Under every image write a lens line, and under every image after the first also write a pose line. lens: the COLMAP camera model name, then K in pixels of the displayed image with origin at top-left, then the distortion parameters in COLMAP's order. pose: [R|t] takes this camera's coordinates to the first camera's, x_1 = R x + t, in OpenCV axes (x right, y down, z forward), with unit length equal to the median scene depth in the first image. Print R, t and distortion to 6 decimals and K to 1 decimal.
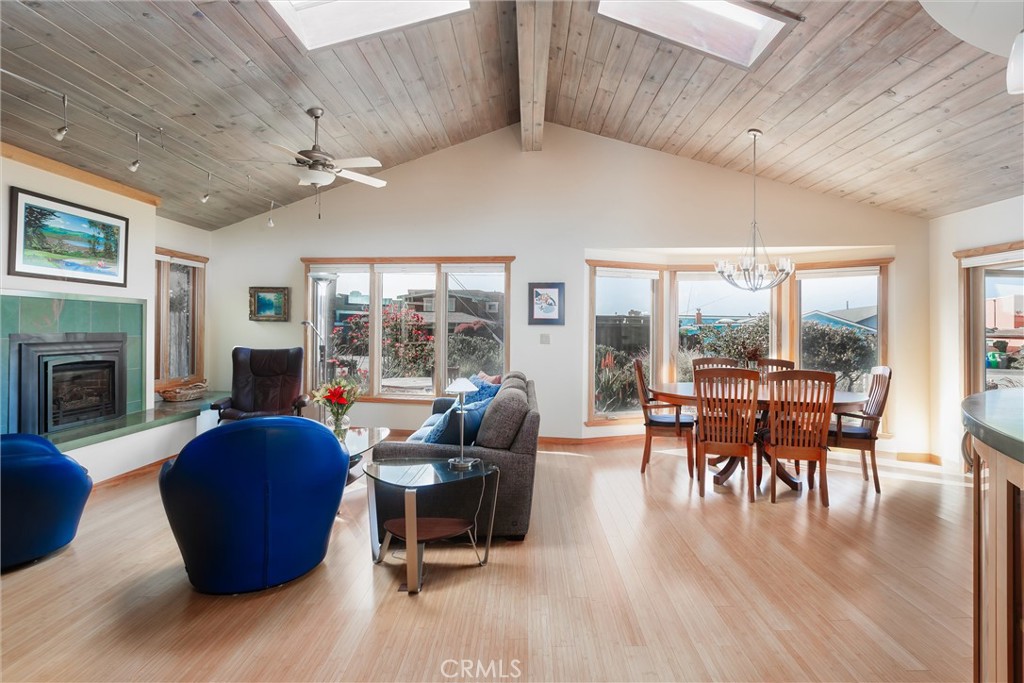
lens RADIAL K [[511.1, 0, 509.6], [0, 511.1, 322.6], [0, 0, 1]] dist [-0.002609, -0.000740]
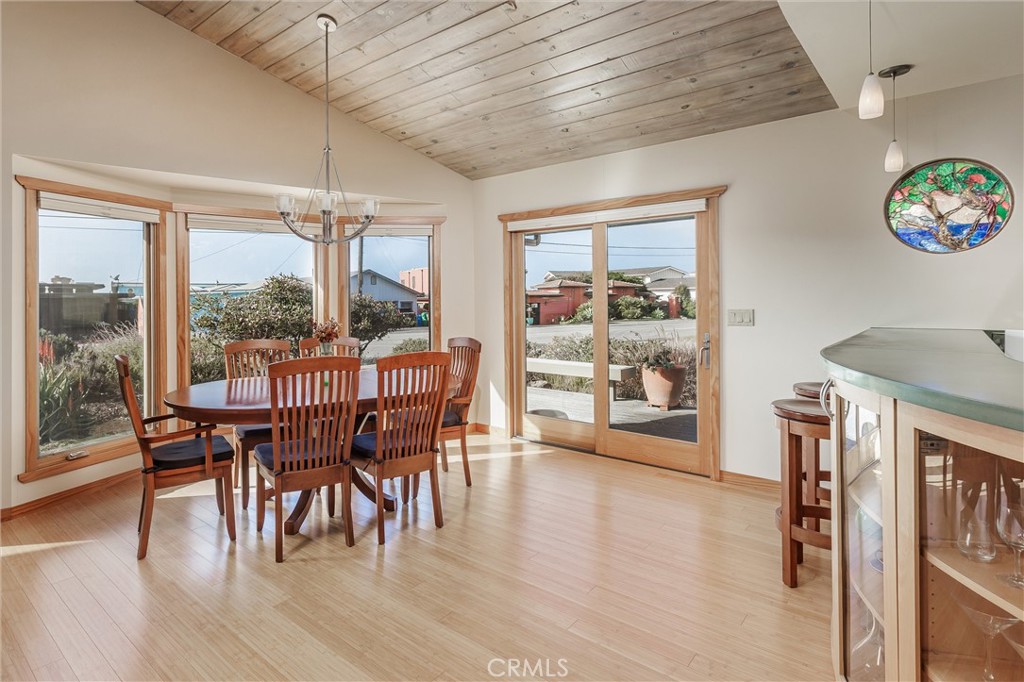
lens RADIAL K [[566.9, 0, 468.0], [0, 566.9, 293.9], [0, 0, 1]] dist [0.004130, -0.000246]
pose [[0.652099, -0.014853, 0.757988, 0.004029], [0.010769, 0.999889, 0.010329, 0.001331], [-0.758057, 0.001428, 0.652187, 0.334017]]
